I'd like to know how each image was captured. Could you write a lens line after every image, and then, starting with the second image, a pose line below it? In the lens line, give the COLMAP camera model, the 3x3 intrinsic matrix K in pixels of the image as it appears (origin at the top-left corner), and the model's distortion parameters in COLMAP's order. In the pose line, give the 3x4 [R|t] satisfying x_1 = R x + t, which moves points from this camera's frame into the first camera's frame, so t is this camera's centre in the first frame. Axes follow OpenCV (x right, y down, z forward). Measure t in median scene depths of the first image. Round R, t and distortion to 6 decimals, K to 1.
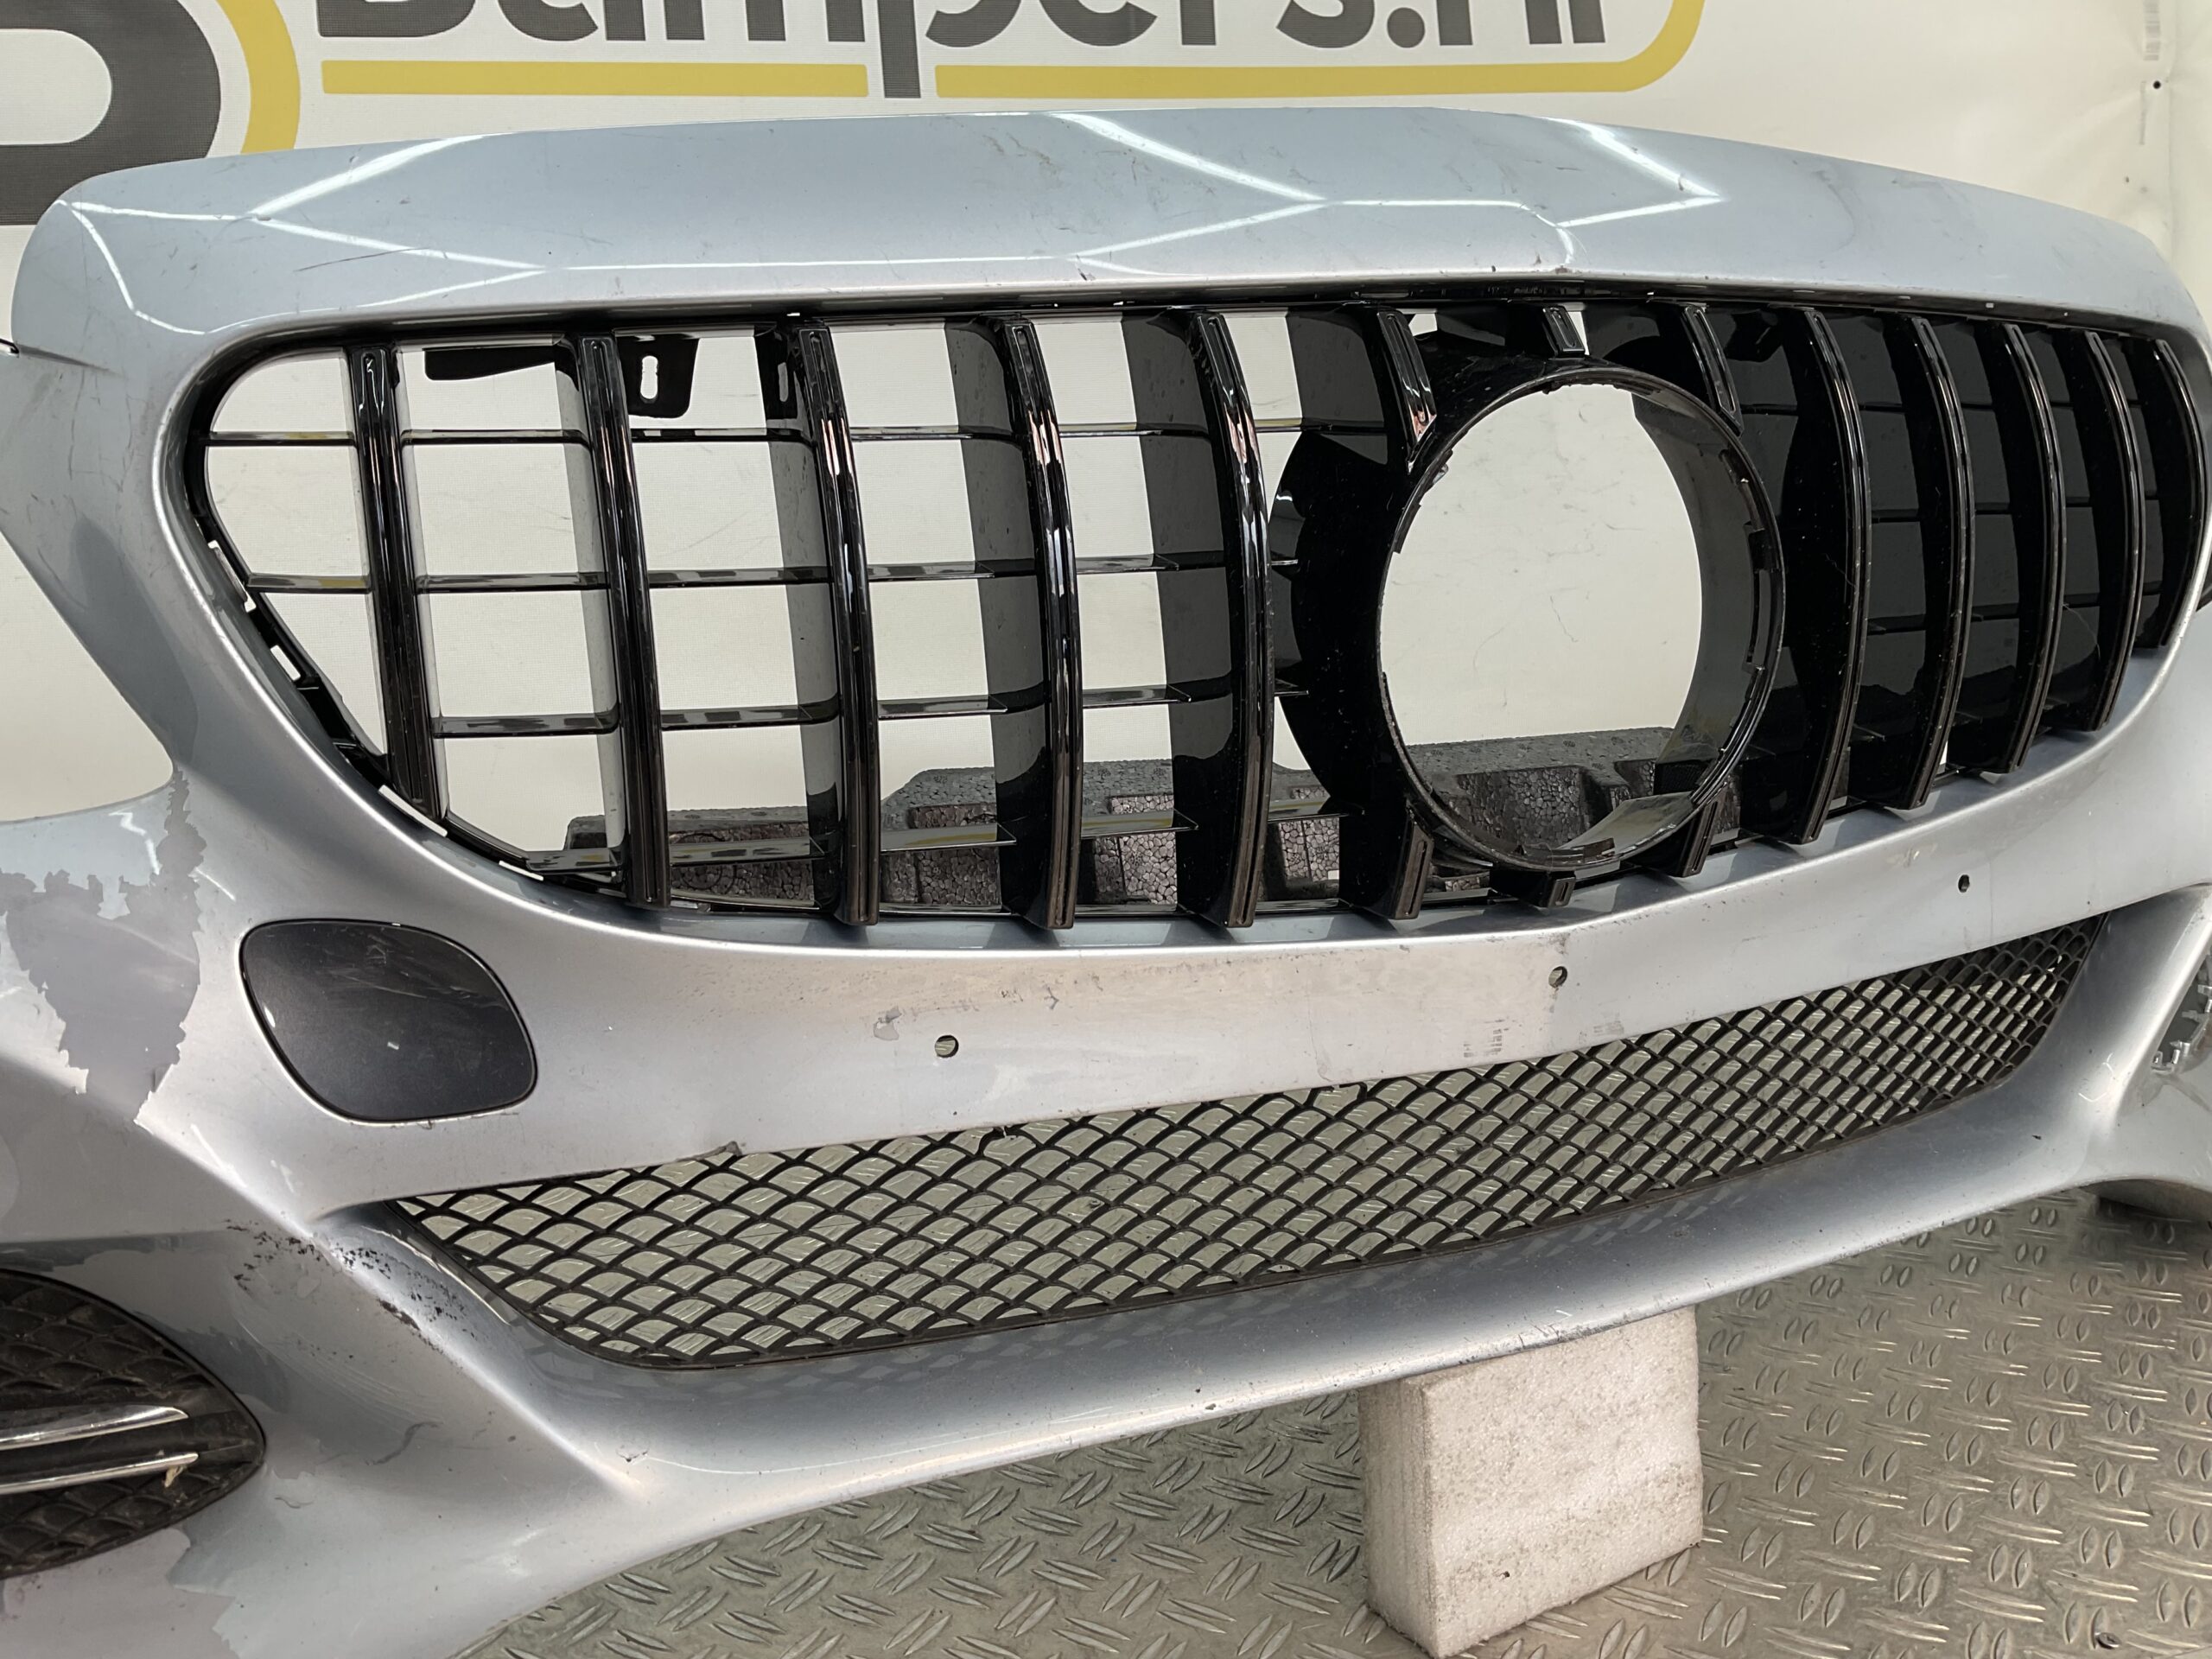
lens RADIAL K [[1846.3, 0, 1122.1], [0, 1846.3, 820.2], [0, 0, 1]] dist [0.039567, -0.084094]
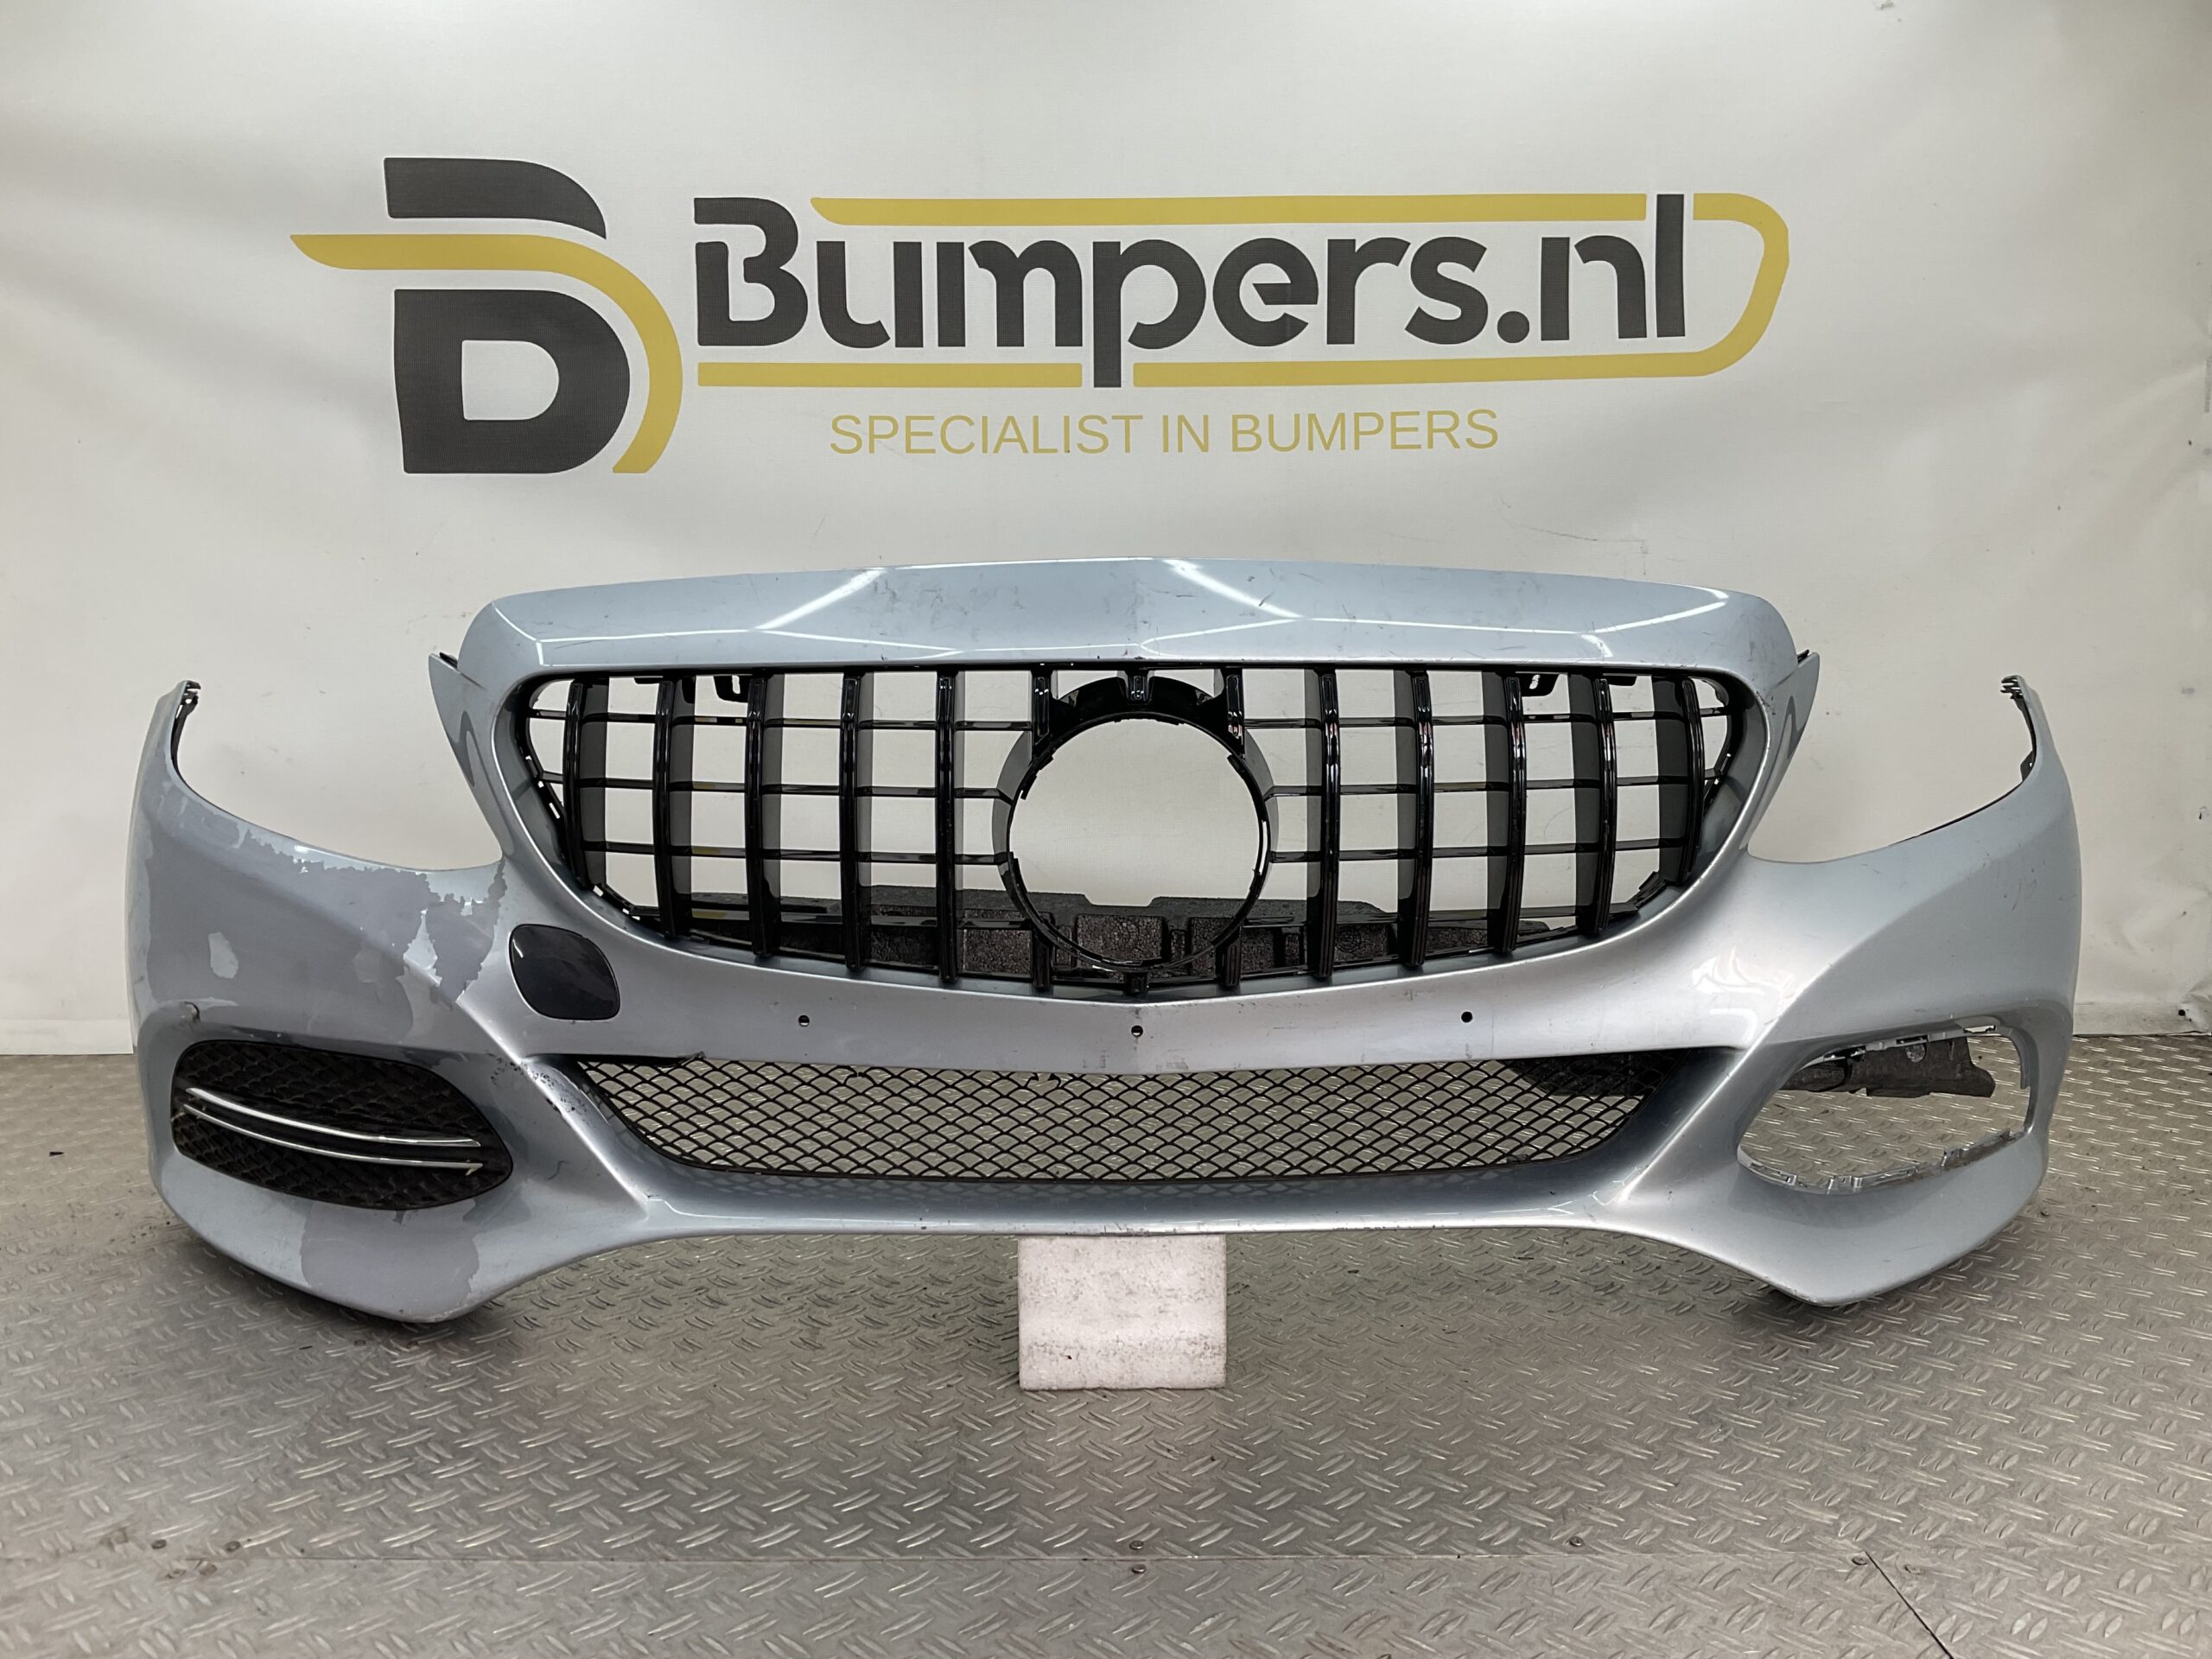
lens RADIAL K [[1846.3, 0, 1109.6], [0, 1846.3, 814.7], [0, 0, 1]] dist [0.039567, -0.084094]
pose [[0.973719, 0.064813, -0.218337, 0.467729], [-0.074126, 0.996644, -0.034726, -0.090411], [0.215354, 0.049998, 0.975255, -0.679424]]
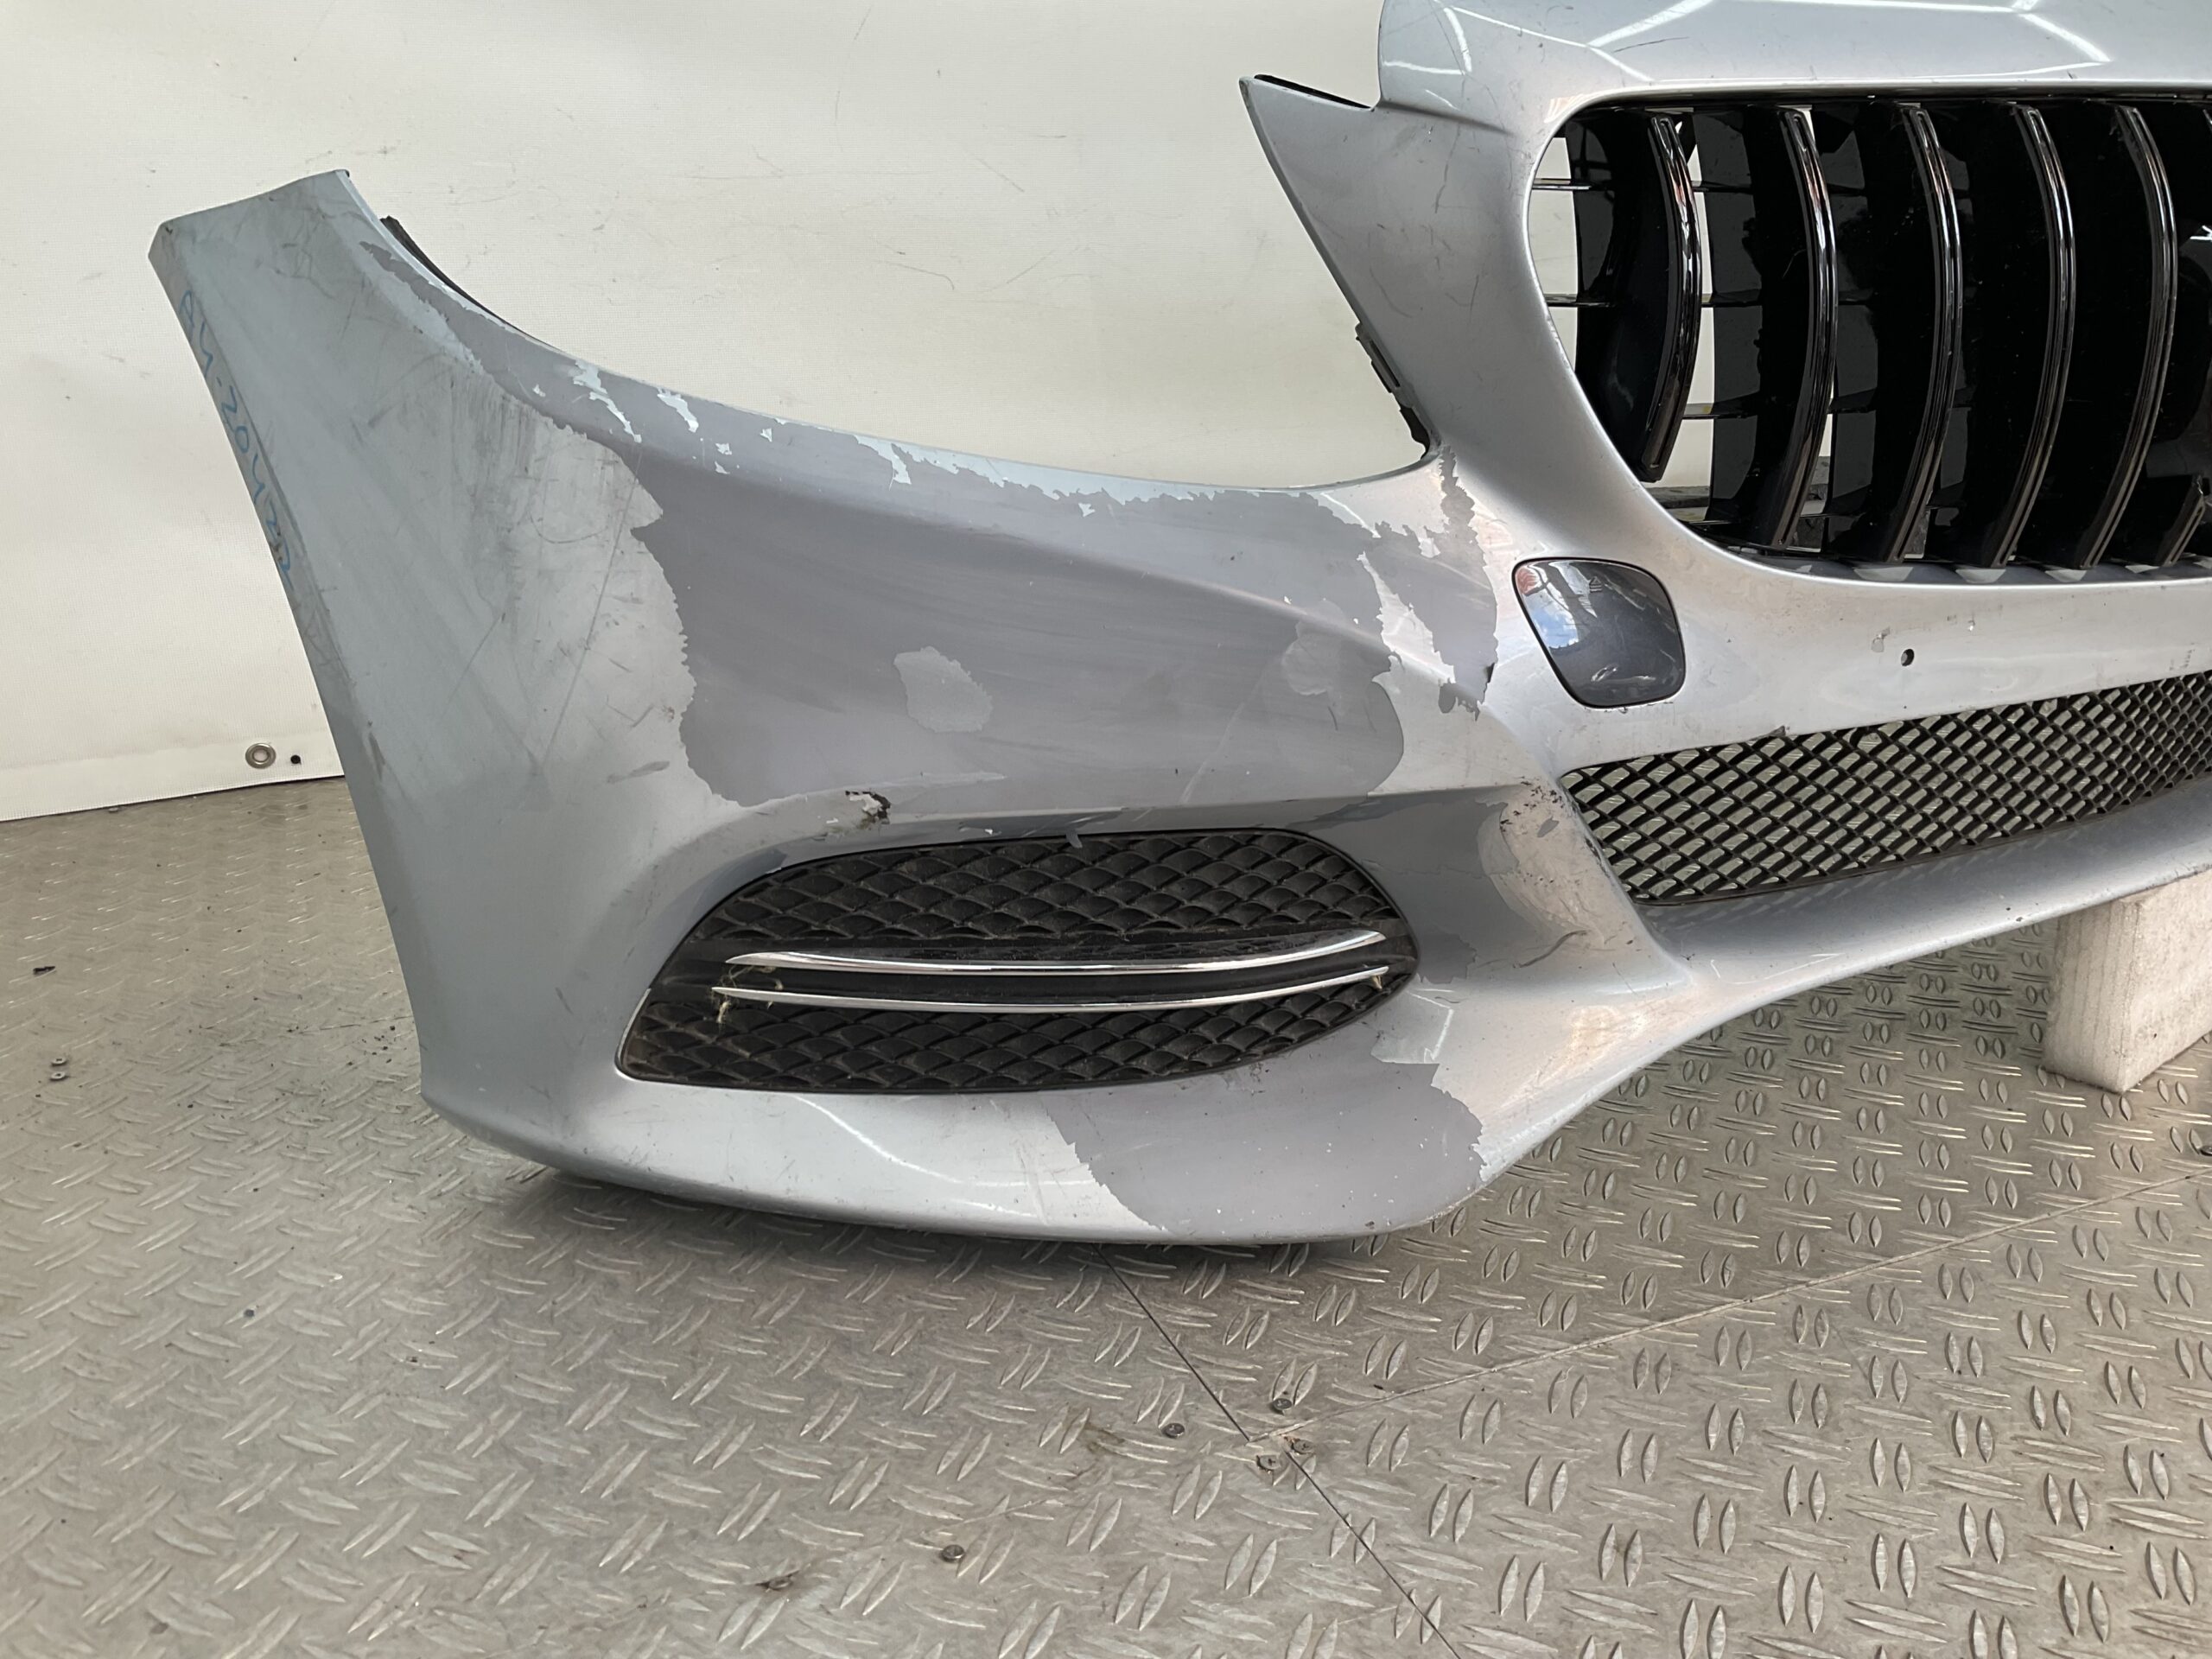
lens RADIAL K [[1846.3, 0, 1112.3], [0, 1846.3, 833.6], [0, 0, 1]] dist [0.039567, -0.084094]
pose [[0.985617, -0.026828, 0.166853, -0.860706], [0.005562, 0.991933, 0.126641, 0.069401], [-0.168905, -0.123891, 0.977815, -0.255428]]
